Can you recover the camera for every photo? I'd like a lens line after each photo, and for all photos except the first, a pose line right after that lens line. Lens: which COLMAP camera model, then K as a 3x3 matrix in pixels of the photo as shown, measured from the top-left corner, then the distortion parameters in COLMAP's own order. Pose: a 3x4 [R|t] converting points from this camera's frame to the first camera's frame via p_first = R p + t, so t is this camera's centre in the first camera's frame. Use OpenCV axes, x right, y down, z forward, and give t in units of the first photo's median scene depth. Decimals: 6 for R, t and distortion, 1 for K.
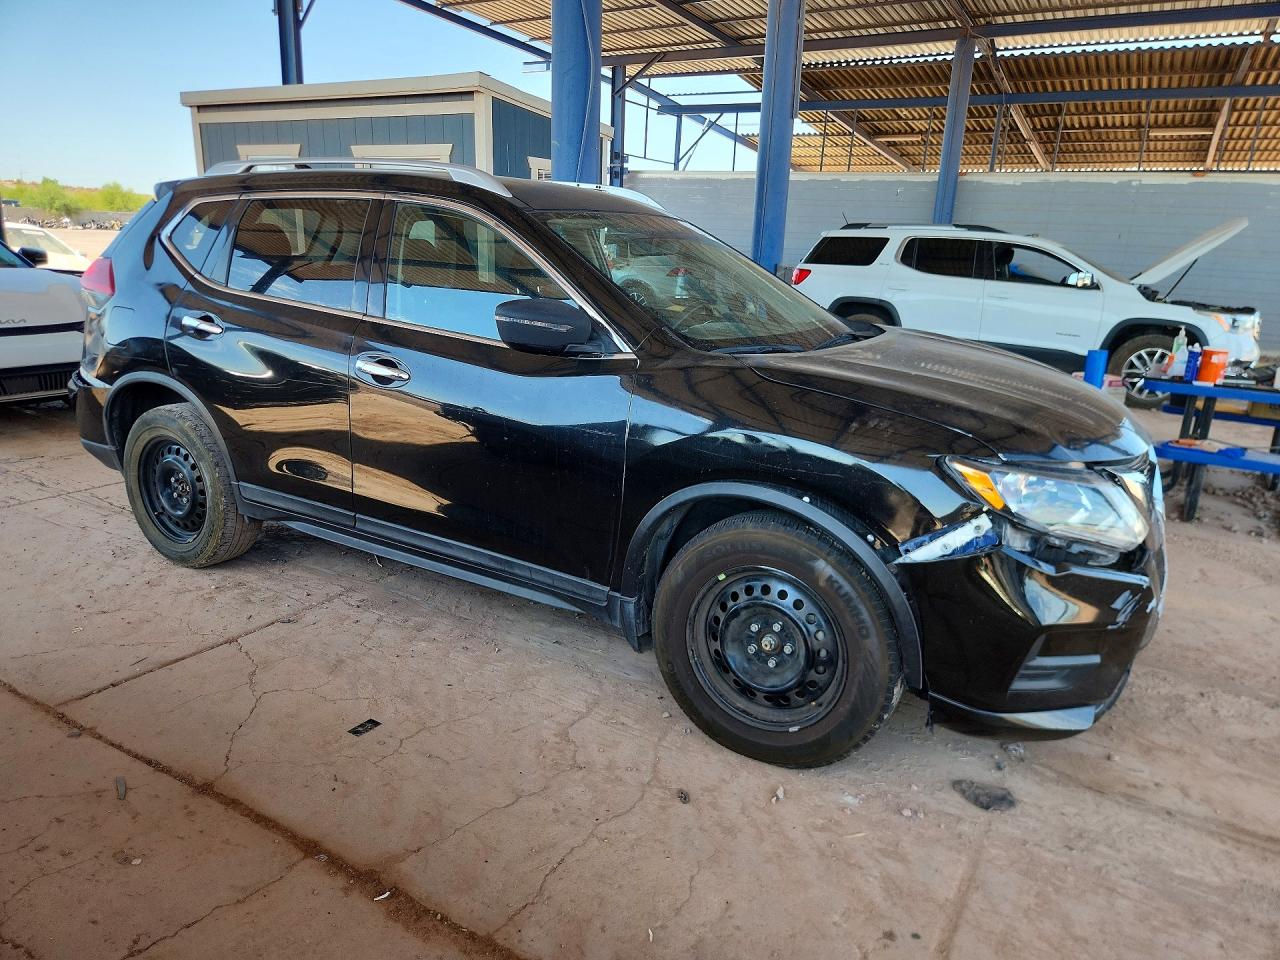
lens RADIAL K [[844.1, 0, 645.7], [0, 844.1, 475.5], [0, 0, 1]] dist [0.011703, -0.002051]
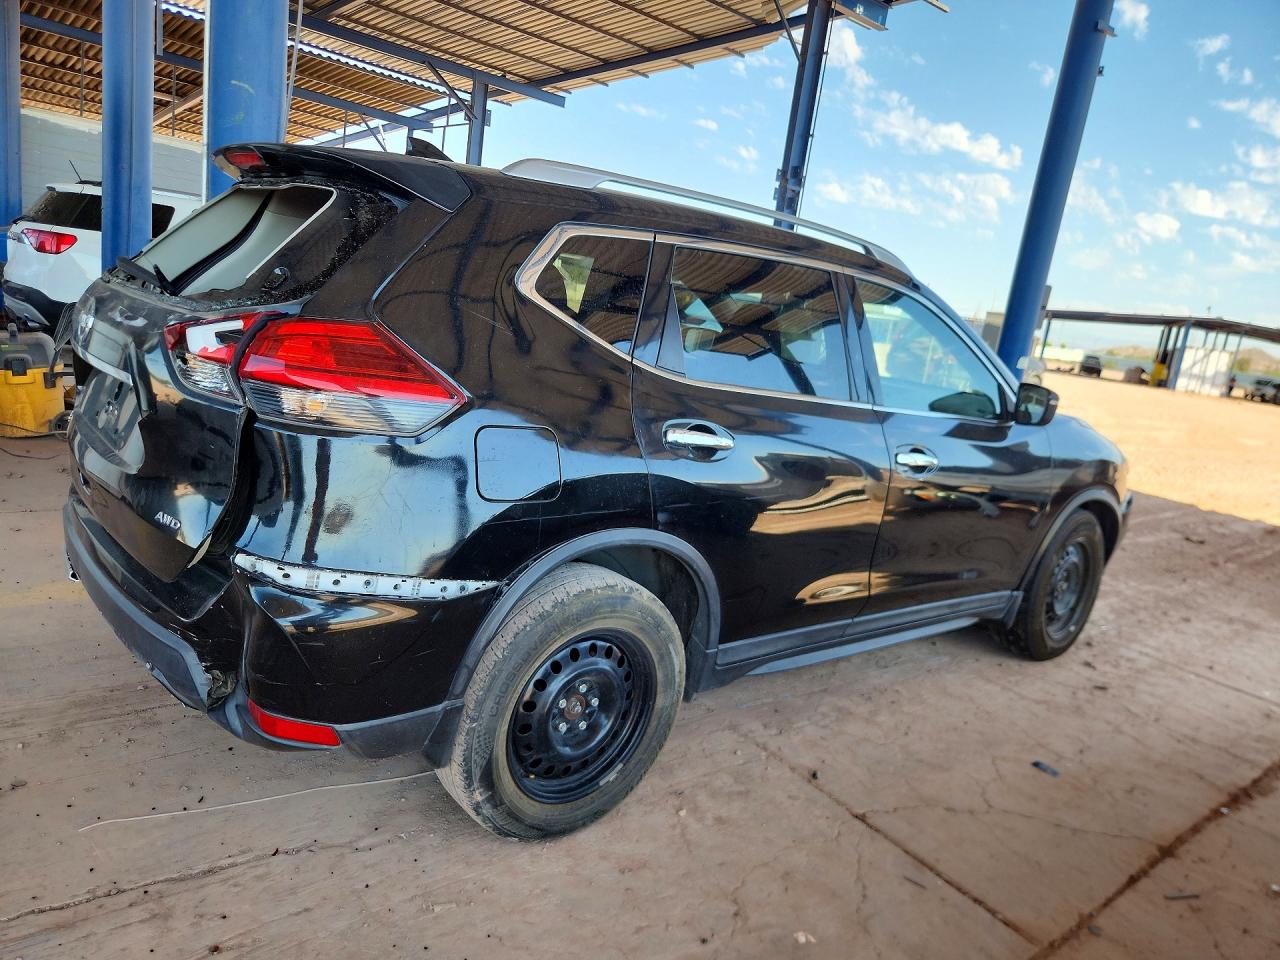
lens RADIAL K [[844.1, 0, 643.1], [0, 844.1, 485.1], [0, 0, 1]] dist [0.011703, -0.002051]
pose [[0.372714, -0.194509, 0.907332, -1.330775], [0.128590, 0.979177, 0.157089, -0.292205], [-0.918994, 0.058125, 0.389965, 0.911413]]
